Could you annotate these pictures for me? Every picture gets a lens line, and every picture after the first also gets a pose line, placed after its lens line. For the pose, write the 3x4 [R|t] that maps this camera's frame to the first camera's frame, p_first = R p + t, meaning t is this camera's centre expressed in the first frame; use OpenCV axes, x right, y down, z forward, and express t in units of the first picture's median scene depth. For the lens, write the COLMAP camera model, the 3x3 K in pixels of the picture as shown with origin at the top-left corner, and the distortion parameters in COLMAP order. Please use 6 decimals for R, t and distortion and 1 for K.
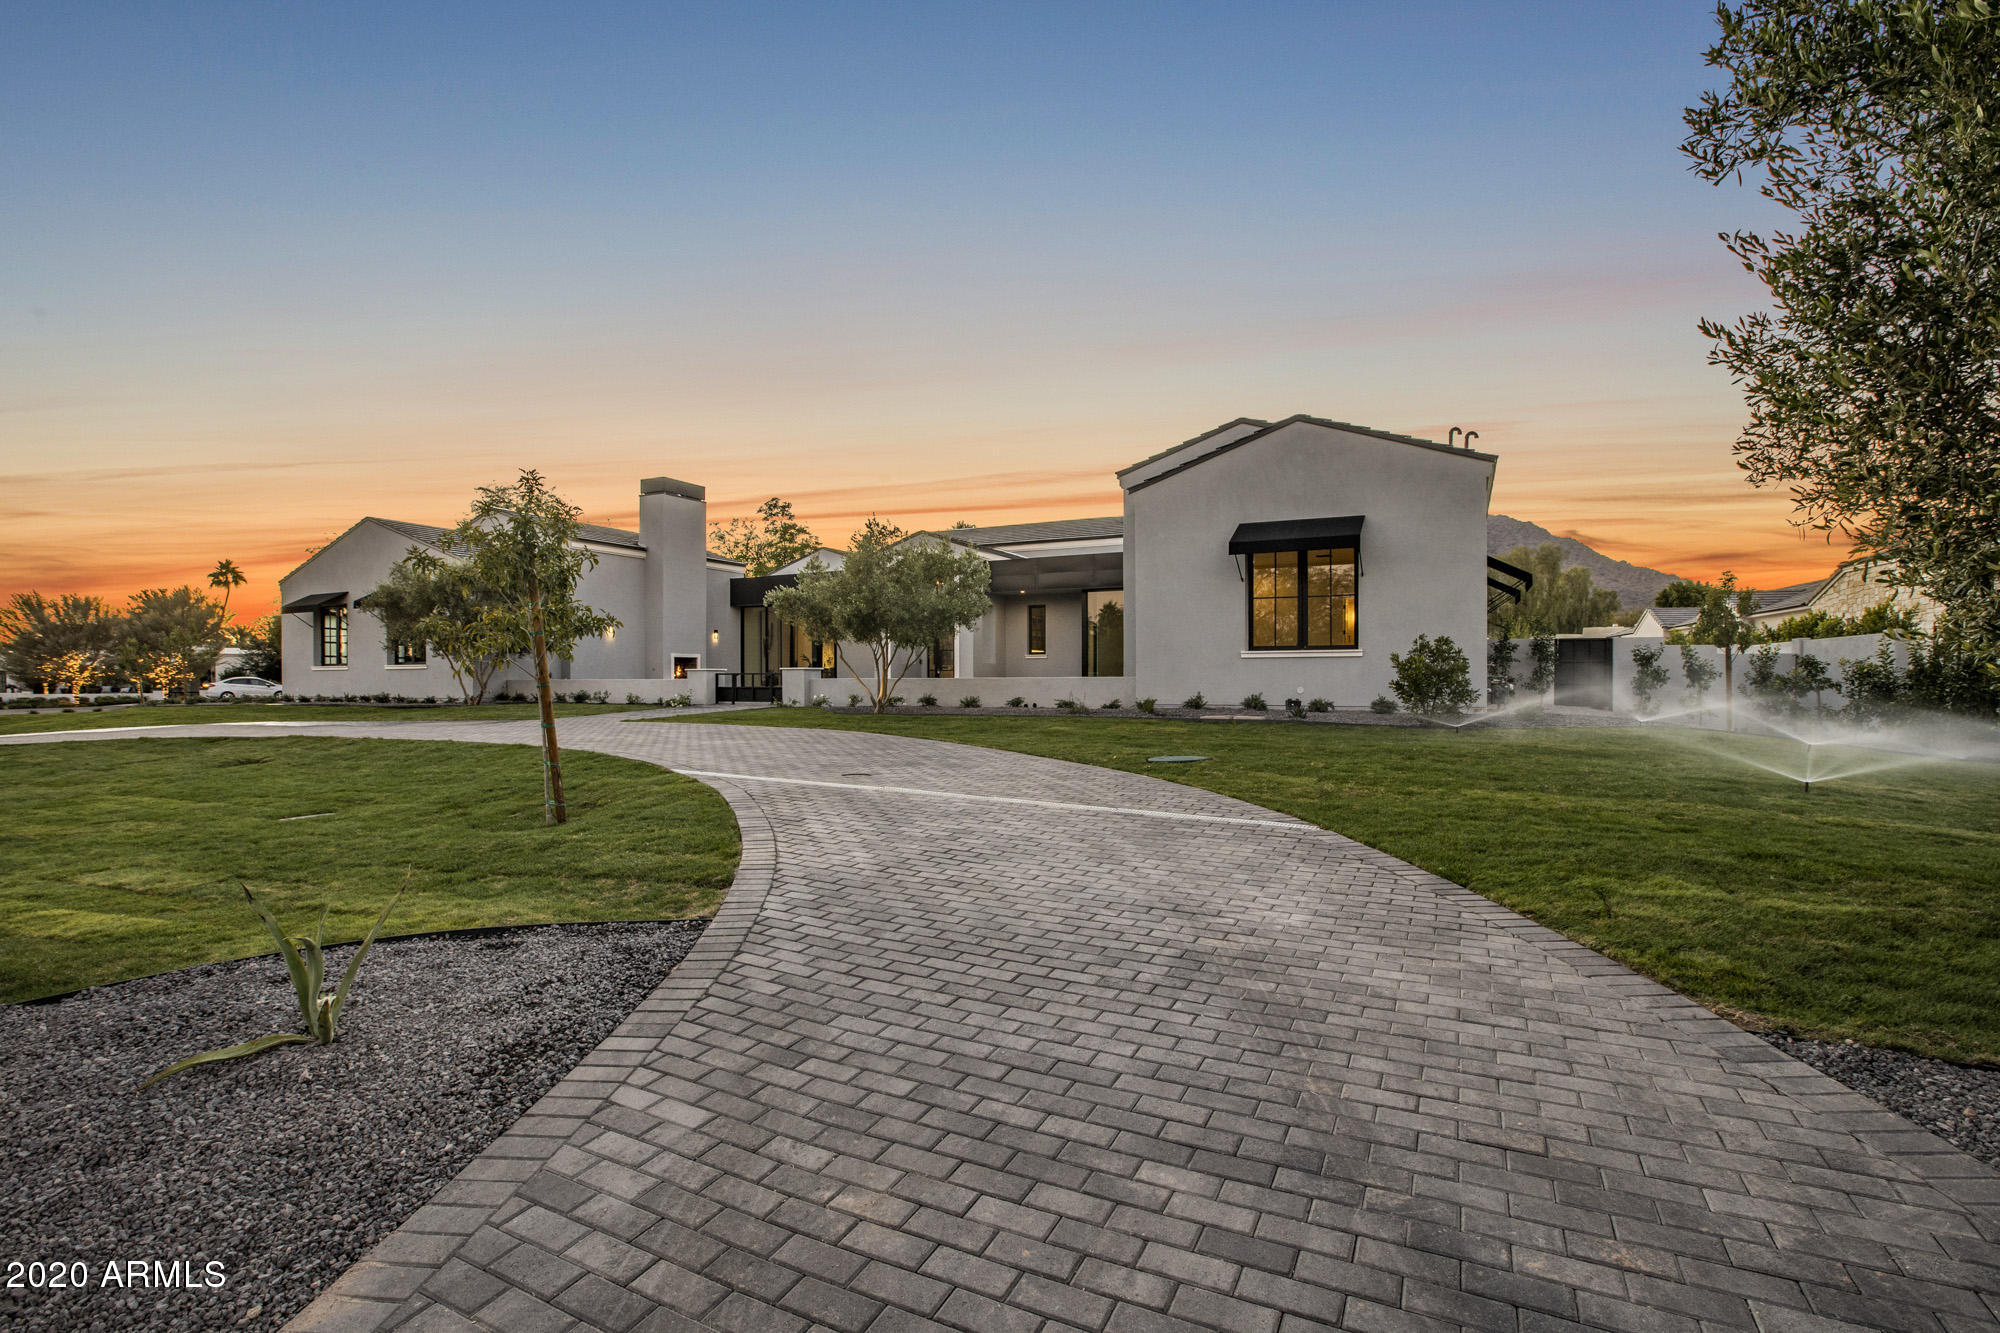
lens RADIAL K [[933.0, 0, 1002.1], [0, 933.0, 691.1], [0, 0, 1]] dist [-0.041270, 0.011310]
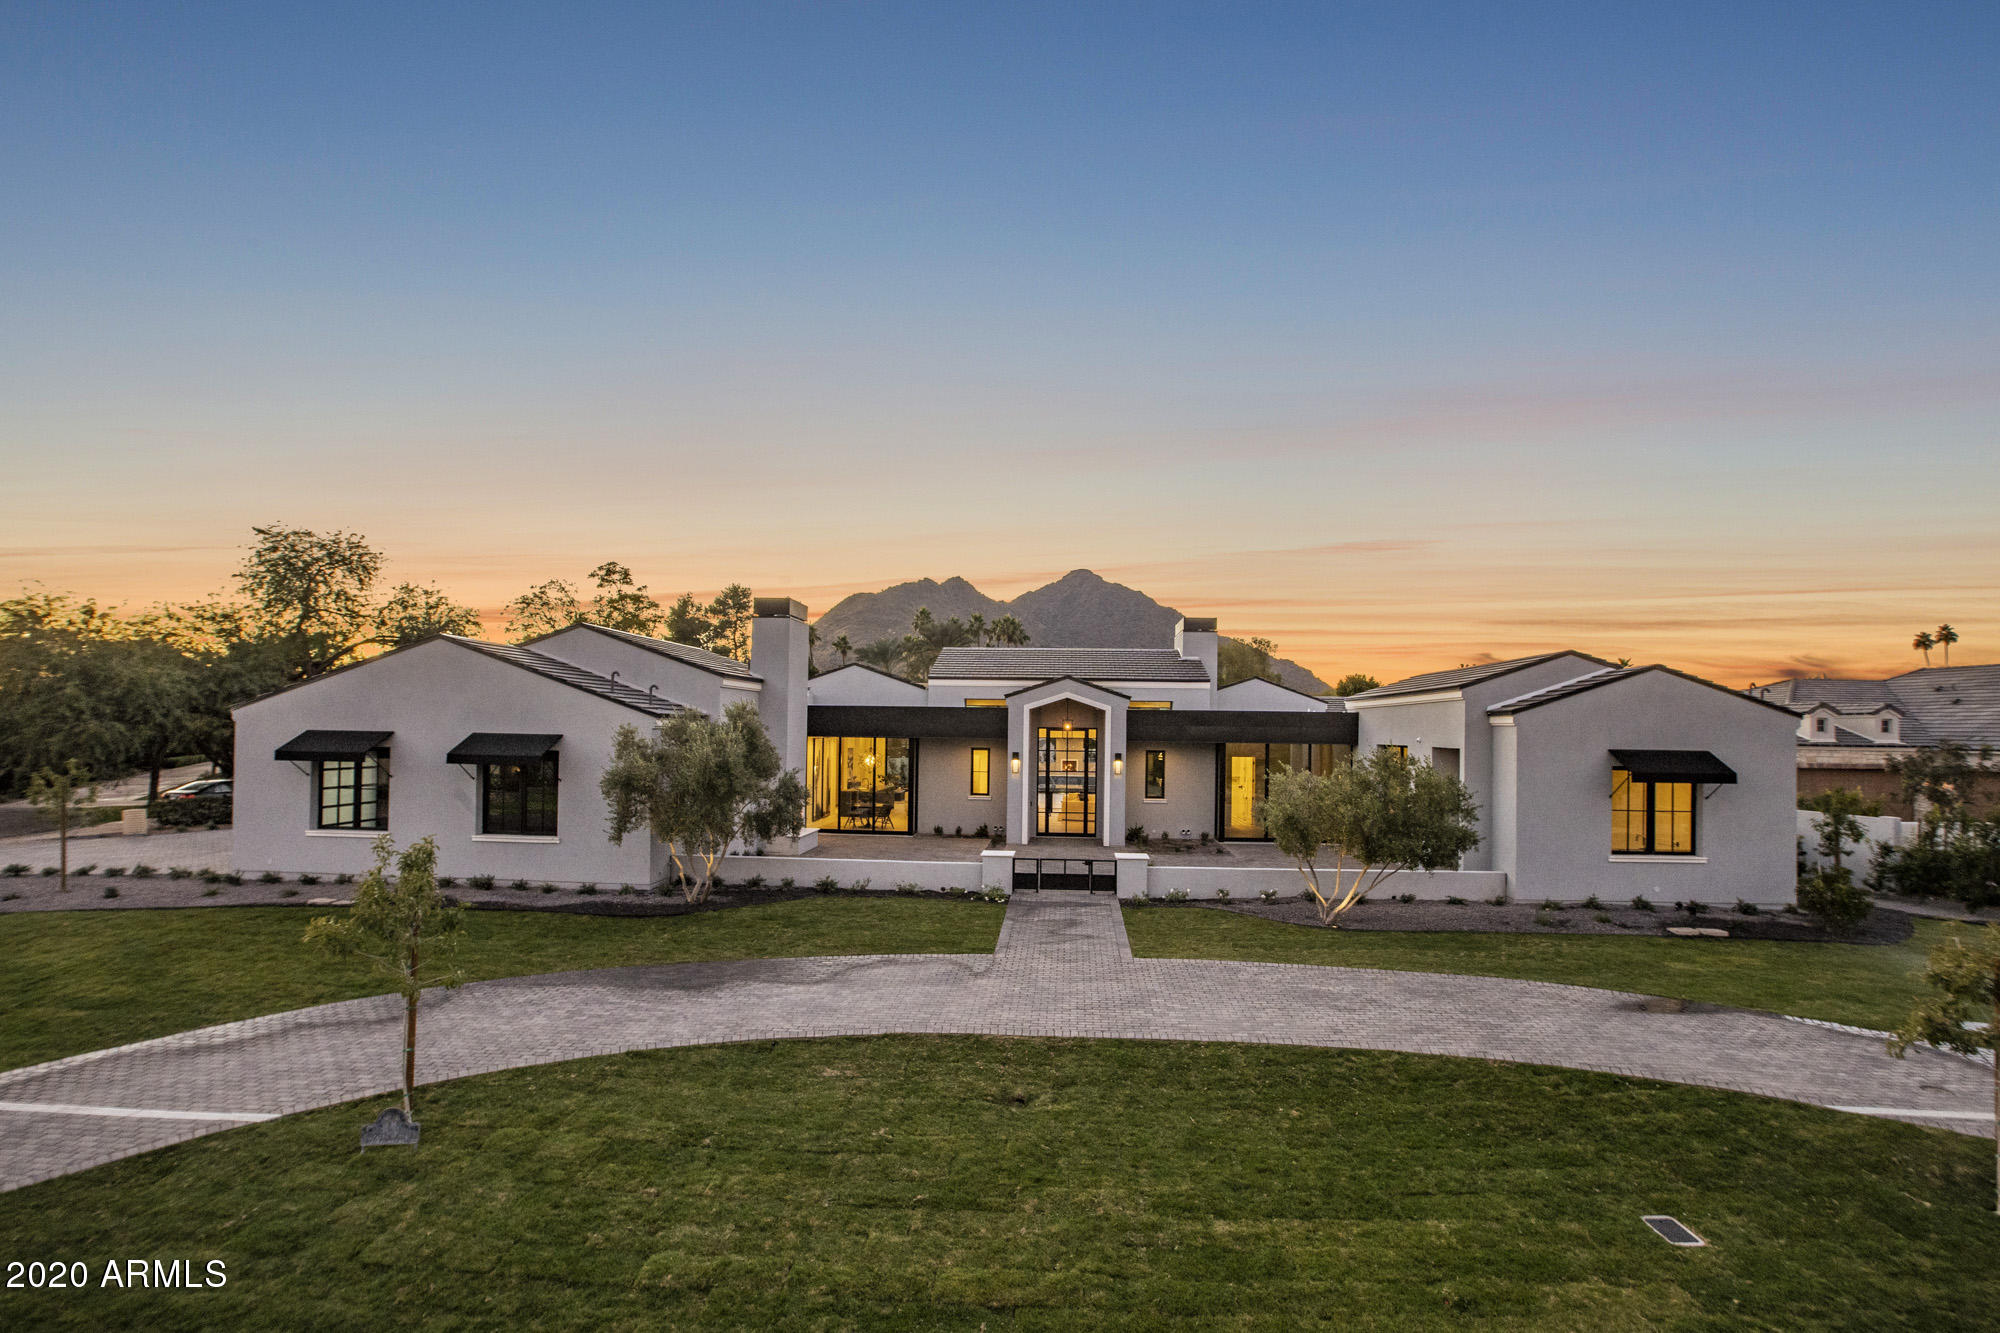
lens RADIAL K [[927.2, 0, 1005.3], [0, 927.2, 675.1], [0, 0, 1]] dist [-0.040205, 0.011777]
pose [[0.927240, 0.037444, 0.372591, -0.498752], [-0.012709, 0.997562, -0.068623, -0.102214], [-0.374252, 0.058895, 0.925455, 0.114626]]
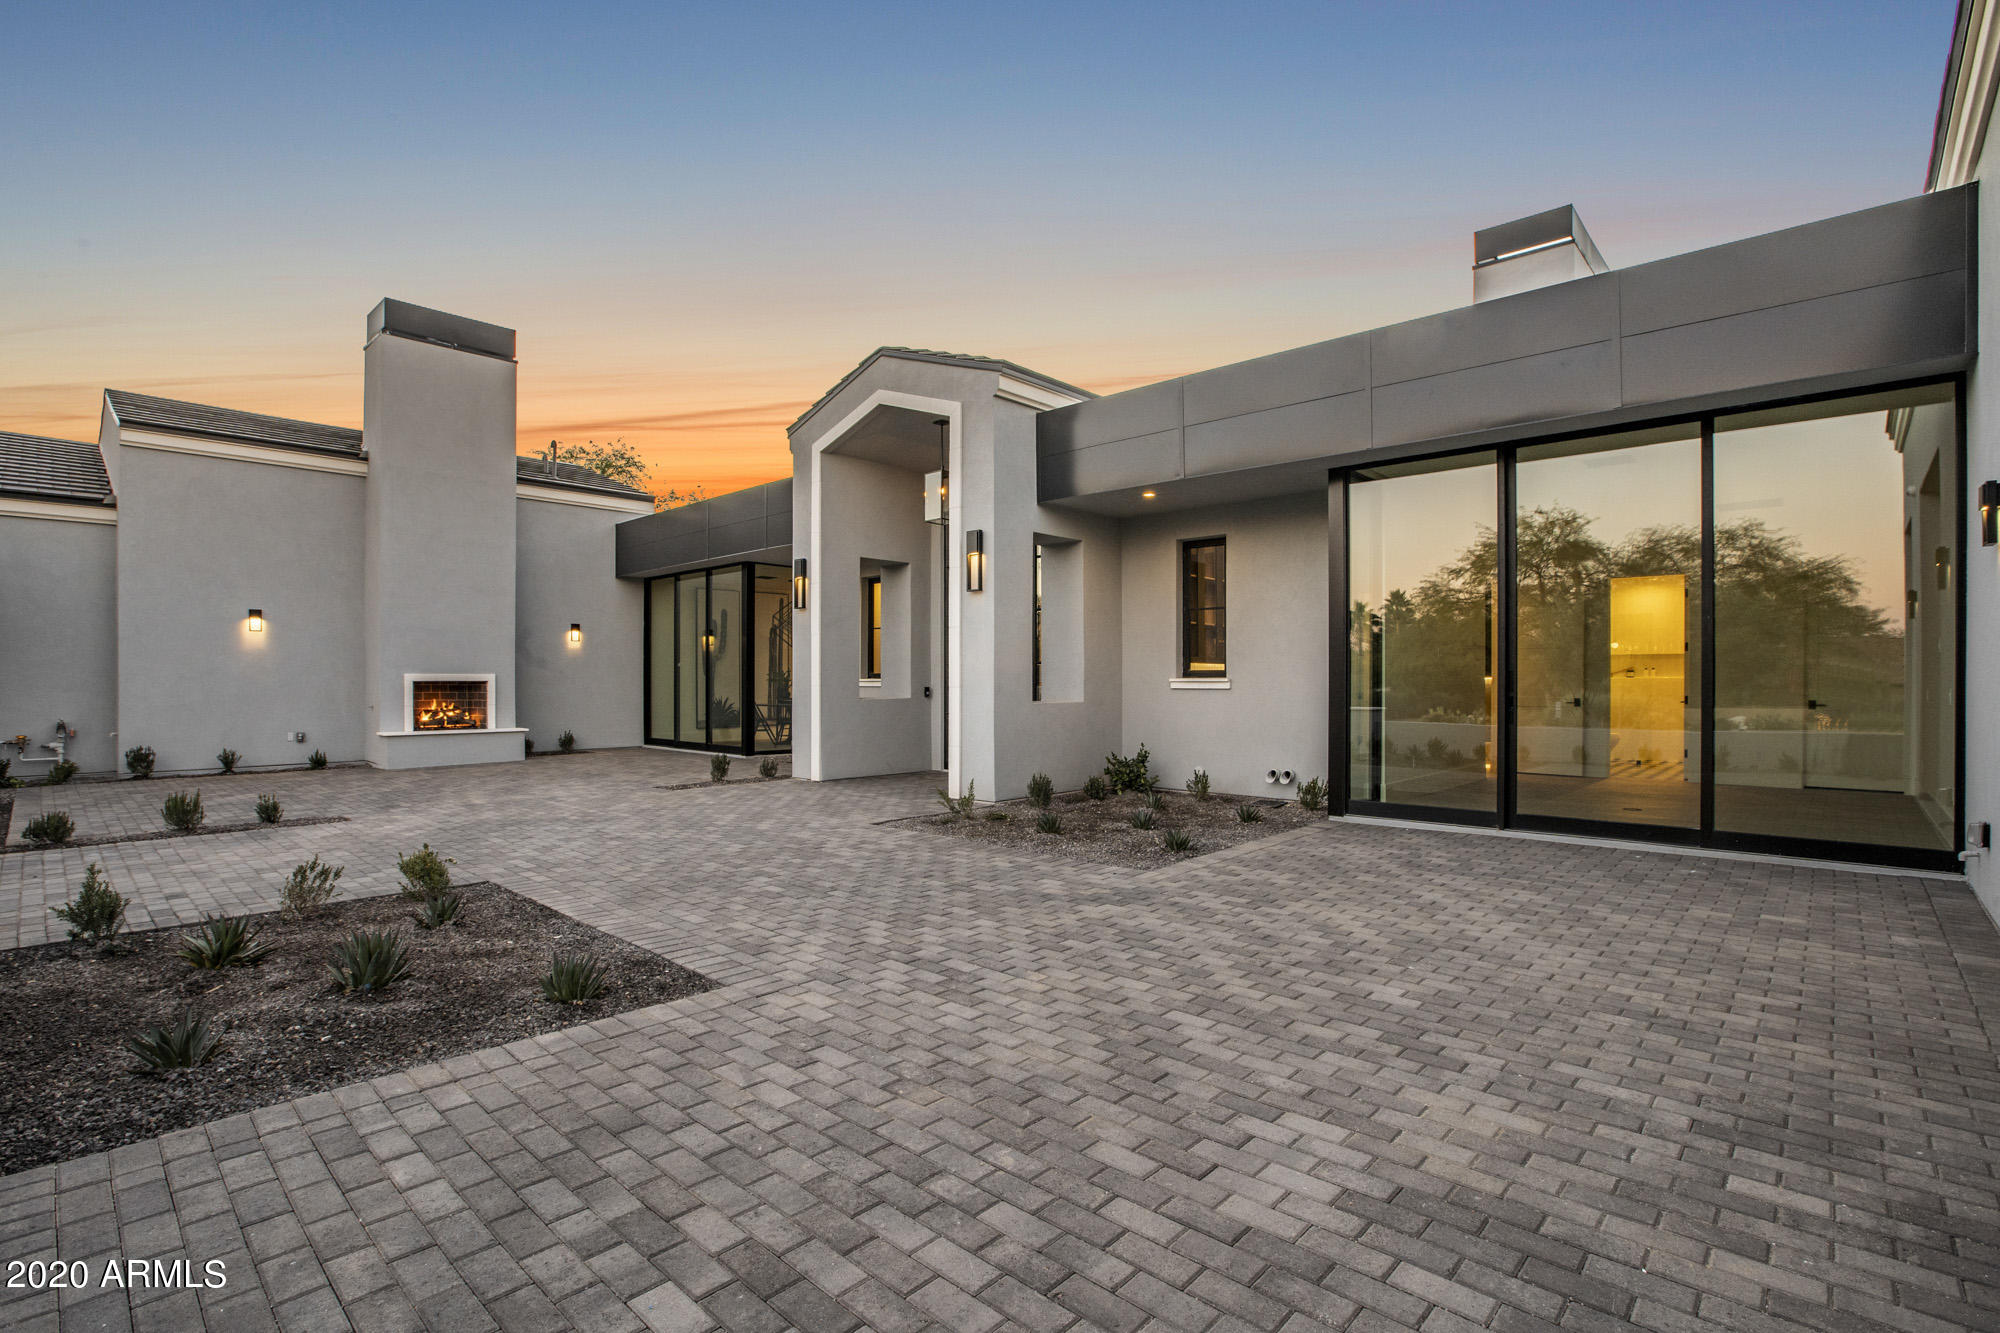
lens RADIAL K [[927.2, 0, 1005.3], [0, 927.2, 675.1], [0, 0, 1]] dist [-0.040205, 0.011777]
pose [[0.962106, -0.003055, -0.272658, 0.059984], [-0.000612, 0.999911, -0.013362, -0.034467], [0.272675, 0.013023, 0.962018, 0.640407]]
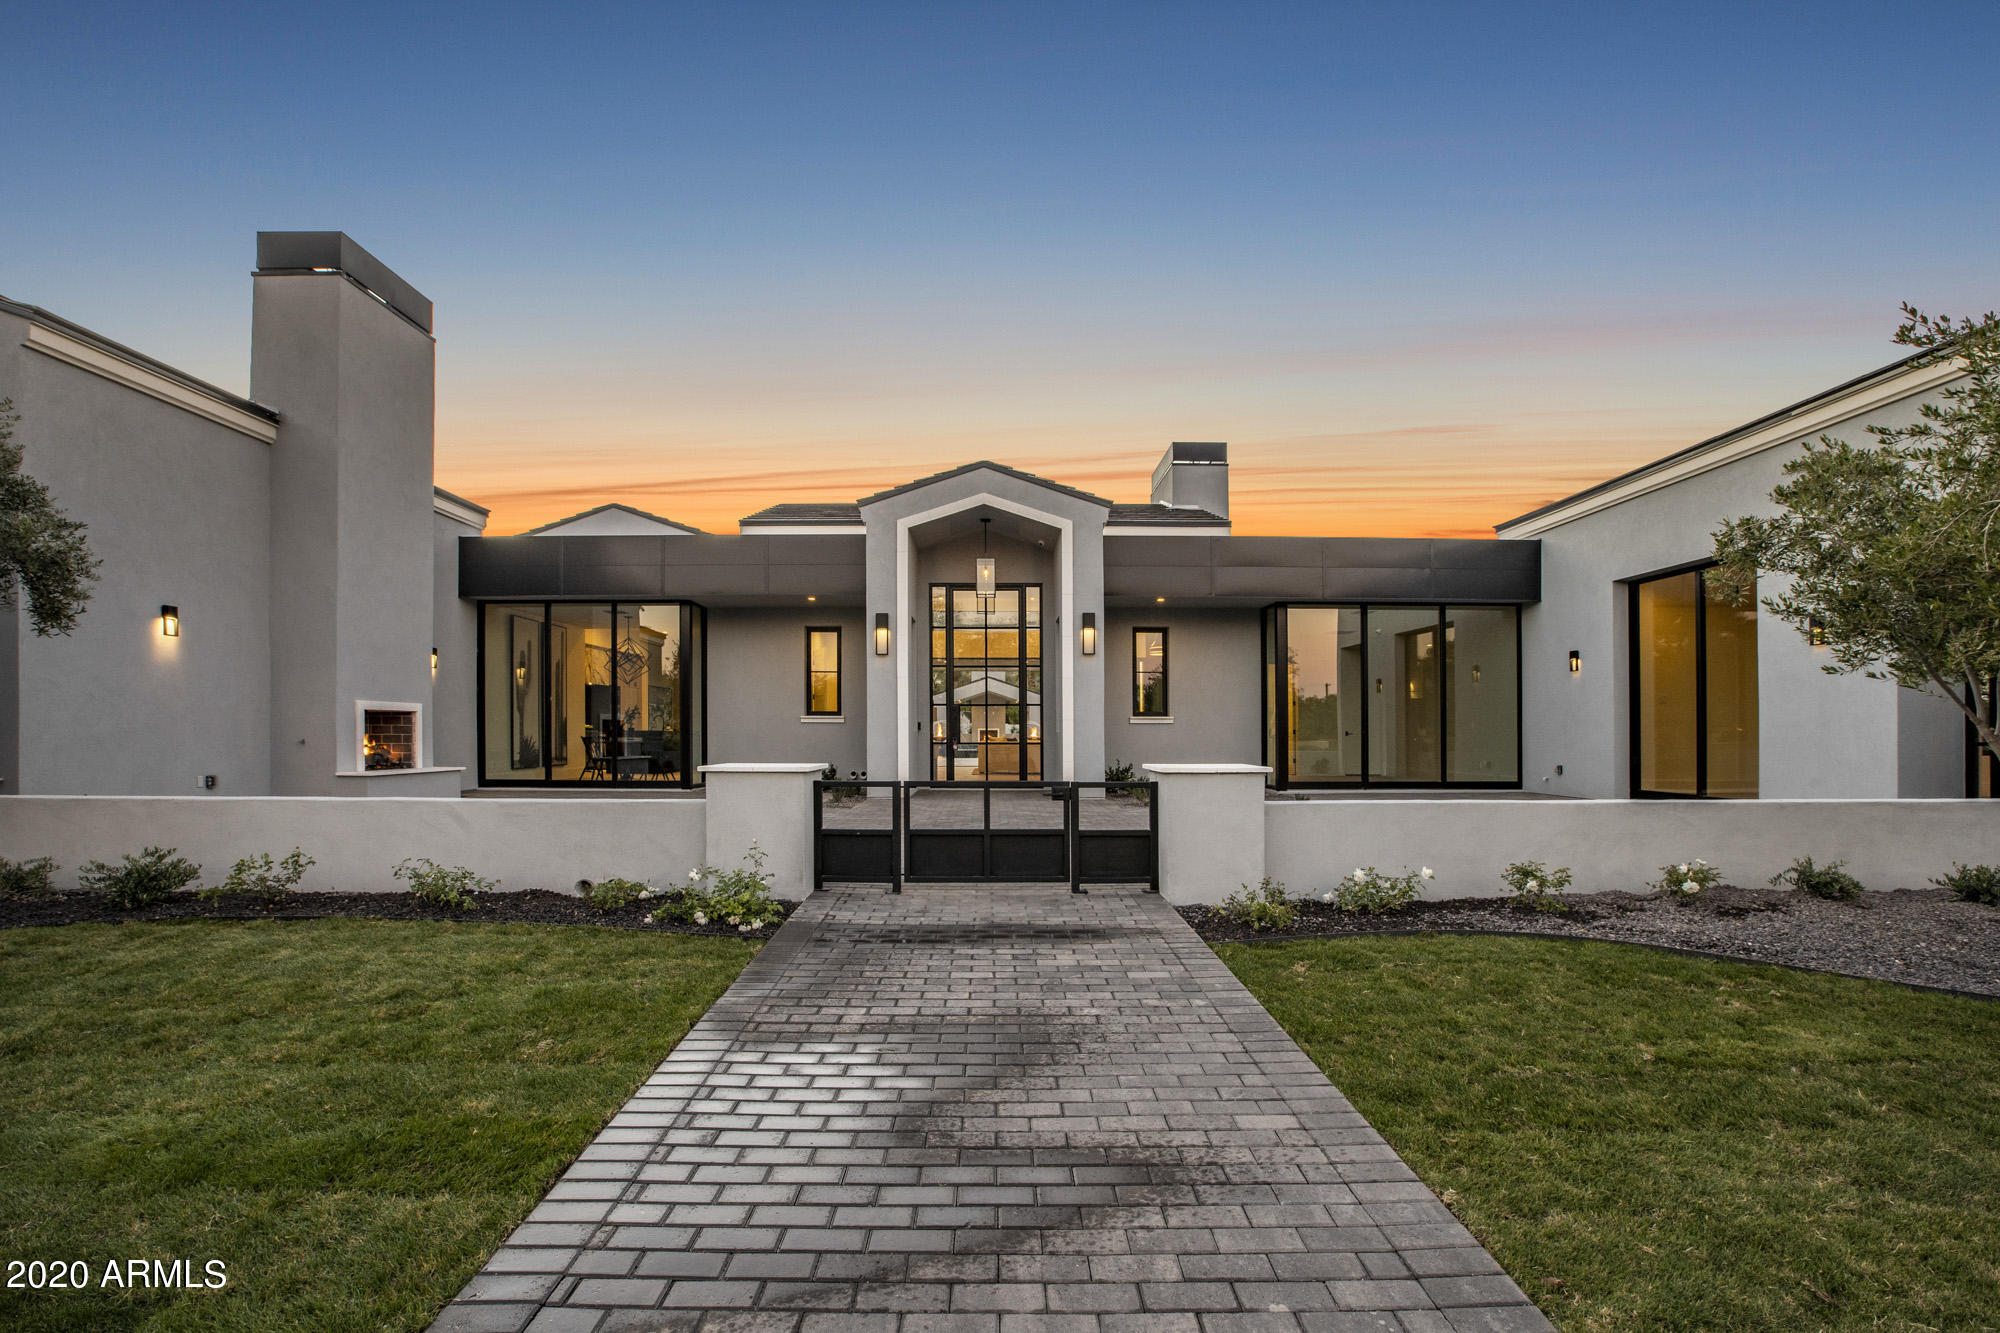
lens RADIAL K [[949.8, 0, 996.0], [0, 949.8, 740.7], [0, 0, 1]] dist [-0.036708, 0.000469]
pose [[0.893760, 0.000452, 0.448546, -0.295745], [-0.001094, 0.999999, 0.001171, -0.025231], [-0.448545, -0.001537, 0.893759, 0.539330]]
